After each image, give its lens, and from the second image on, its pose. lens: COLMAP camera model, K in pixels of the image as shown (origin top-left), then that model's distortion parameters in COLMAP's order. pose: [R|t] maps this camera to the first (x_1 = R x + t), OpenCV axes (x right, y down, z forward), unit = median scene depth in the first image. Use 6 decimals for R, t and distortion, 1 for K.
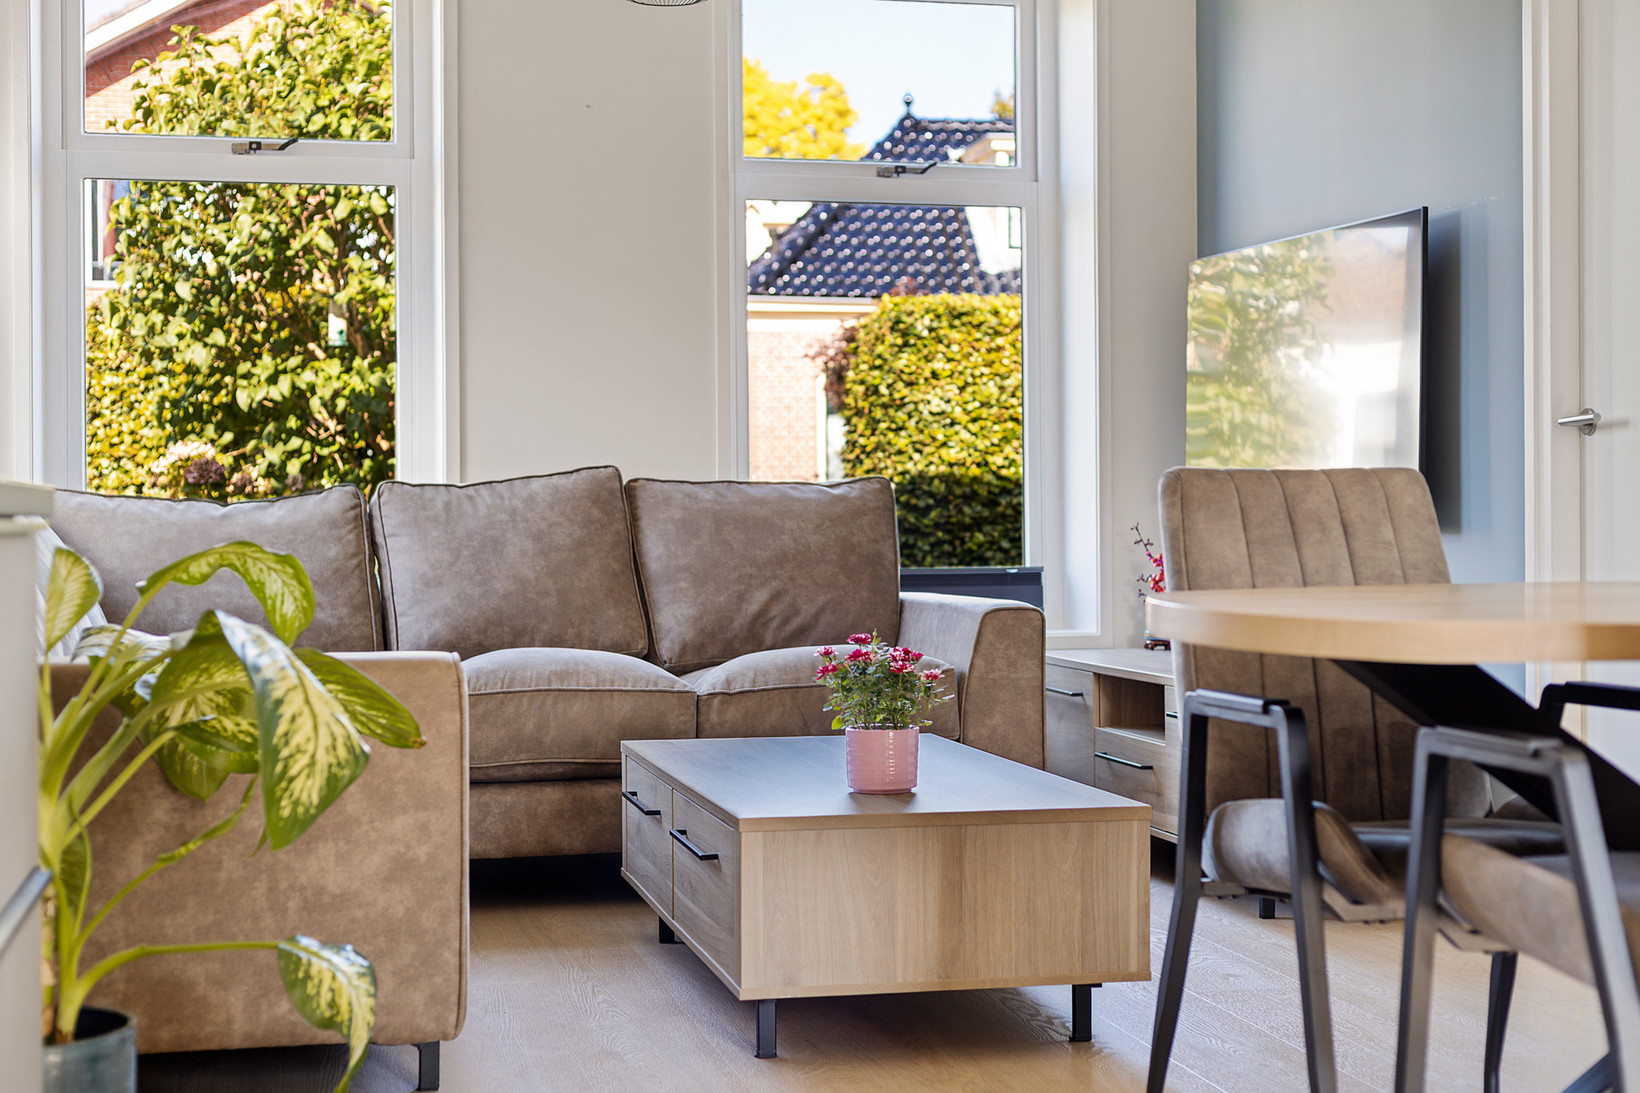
lens RADIAL K [[2385.7, 0, 788.4], [0, 2385.7, 517.0], [0, 0, 1]] dist [0.001969, 0.109674]
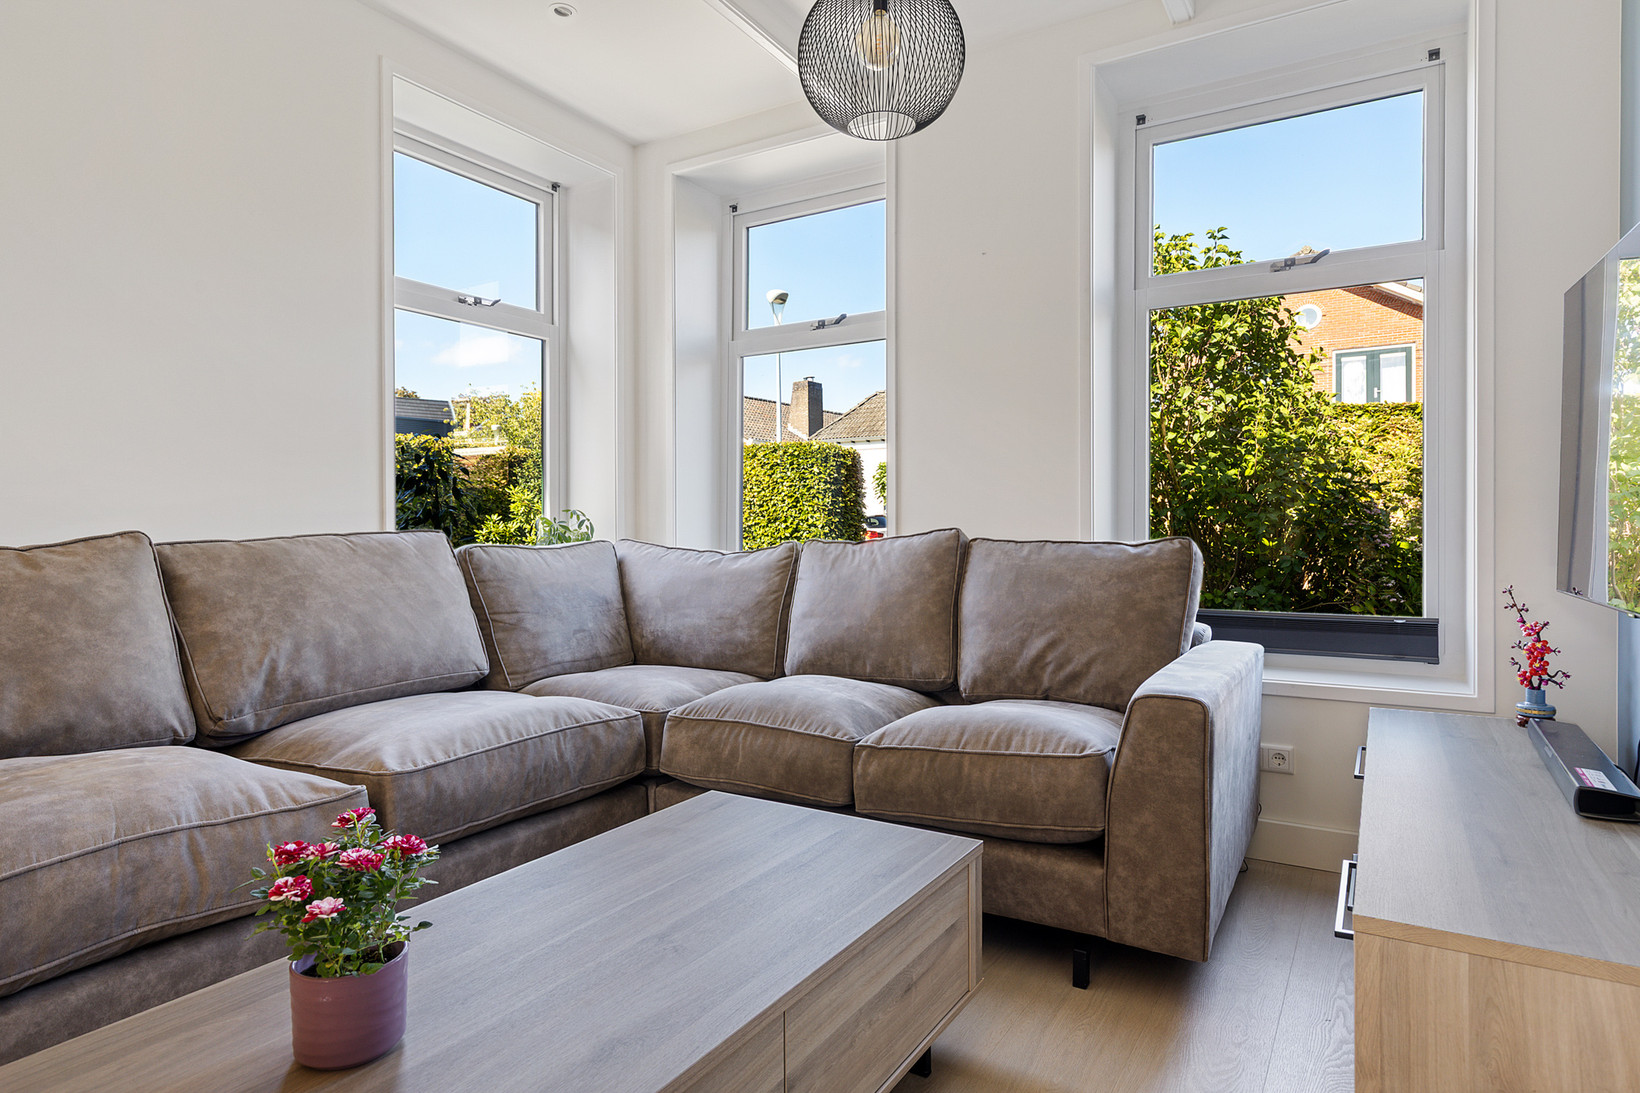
lens RADIAL K [[921.4, 0, 821.5], [0, 921.4, 532.8], [0, 0, 1]] dist [0.012034, 0.000916]
pose [[0.728671, 0.003609, -0.684854, 0.218324], [0.001718, 0.999973, 0.007098, -0.023531], [0.684862, -0.006349, 0.728645, 0.611582]]
